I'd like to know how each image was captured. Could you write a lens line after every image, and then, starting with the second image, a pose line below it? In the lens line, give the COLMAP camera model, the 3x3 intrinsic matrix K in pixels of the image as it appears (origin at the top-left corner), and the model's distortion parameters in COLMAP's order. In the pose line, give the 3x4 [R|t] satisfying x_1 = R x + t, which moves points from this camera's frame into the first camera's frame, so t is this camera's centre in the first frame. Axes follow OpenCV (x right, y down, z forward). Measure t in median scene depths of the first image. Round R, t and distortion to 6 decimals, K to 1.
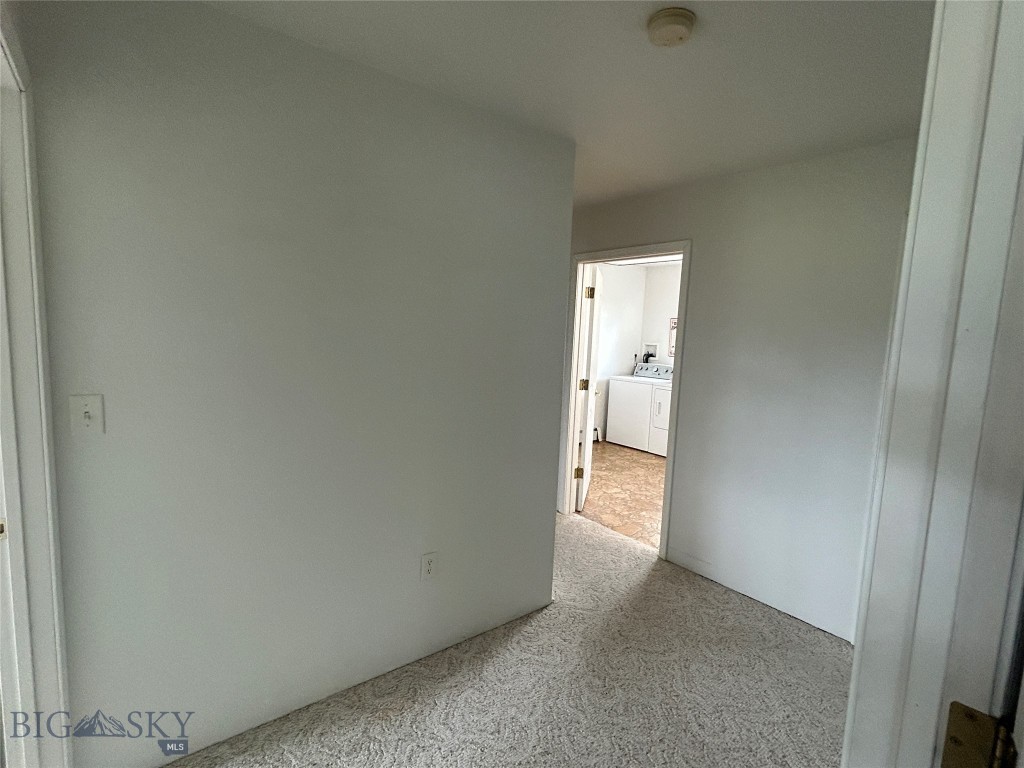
lens RADIAL K [[492.9, 0, 510.4], [0, 492.9, 385.8], [0, 0, 1]] dist [-0.001329, -0.000322]
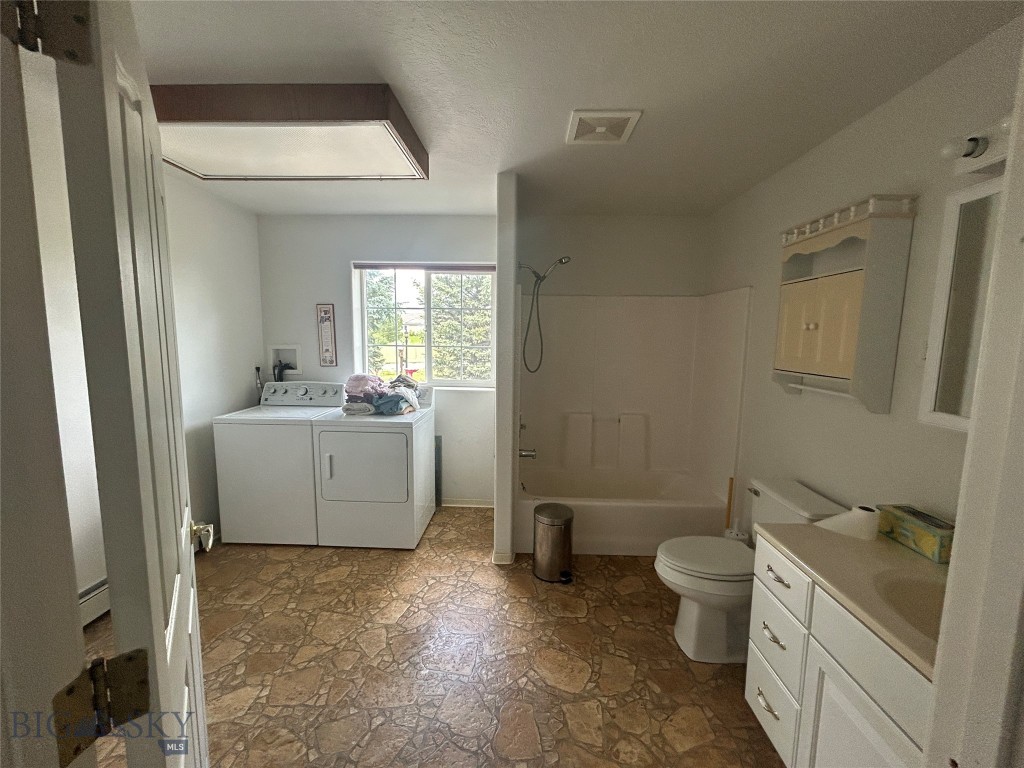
lens RADIAL K [[409.0, 0, 512.5], [0, 409.0, 385.5], [0, 0, 1]] dist [0.003526, 0.000163]
pose [[0.642733, -0.125544, 0.755734, 0.088166], [0.102226, 0.991714, 0.077805, -0.052003], [-0.759239, 0.027248, 0.650241, 0.495109]]
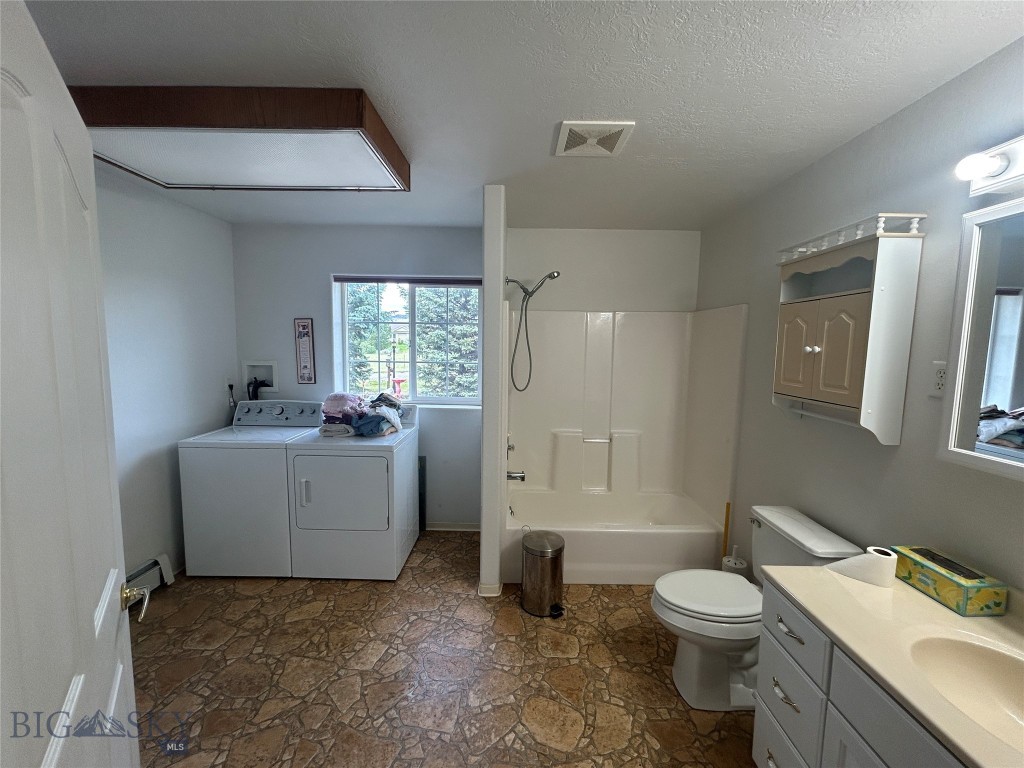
lens RADIAL K [[409.0, 0, 512.1], [0, 409.0, 385.9], [0, 0, 1]] dist [0.003526, 0.000163]
pose [[0.623808, -0.112048, 0.773504, 0.105704], [0.101598, 0.992898, 0.061894, -0.062036], [-0.774946, 0.039977, 0.630761, 0.505712]]
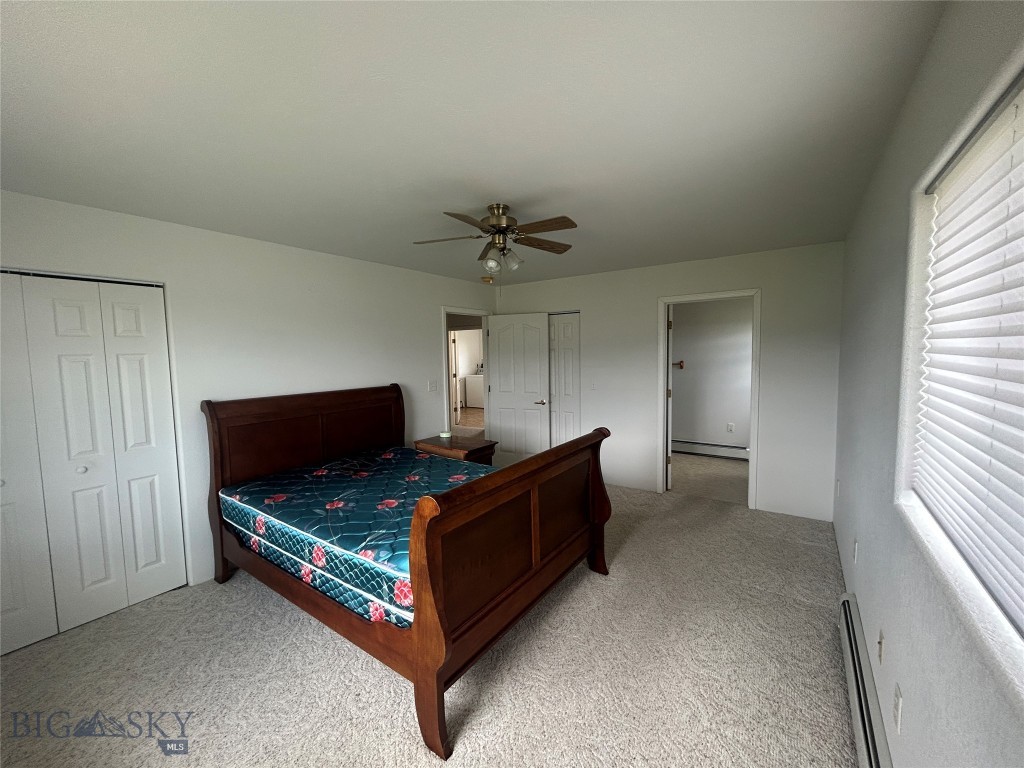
lens RADIAL K [[409.0, 0, 511.6], [0, 409.0, 385.7], [0, 0, 1]] dist [0.003526, 0.000163]
pose [[0.953035, -0.083125, 0.291229, -0.132965], [0.092747, 0.995501, -0.019367, 0.079780], [-0.288309, 0.045468, 0.956457, -0.777668]]
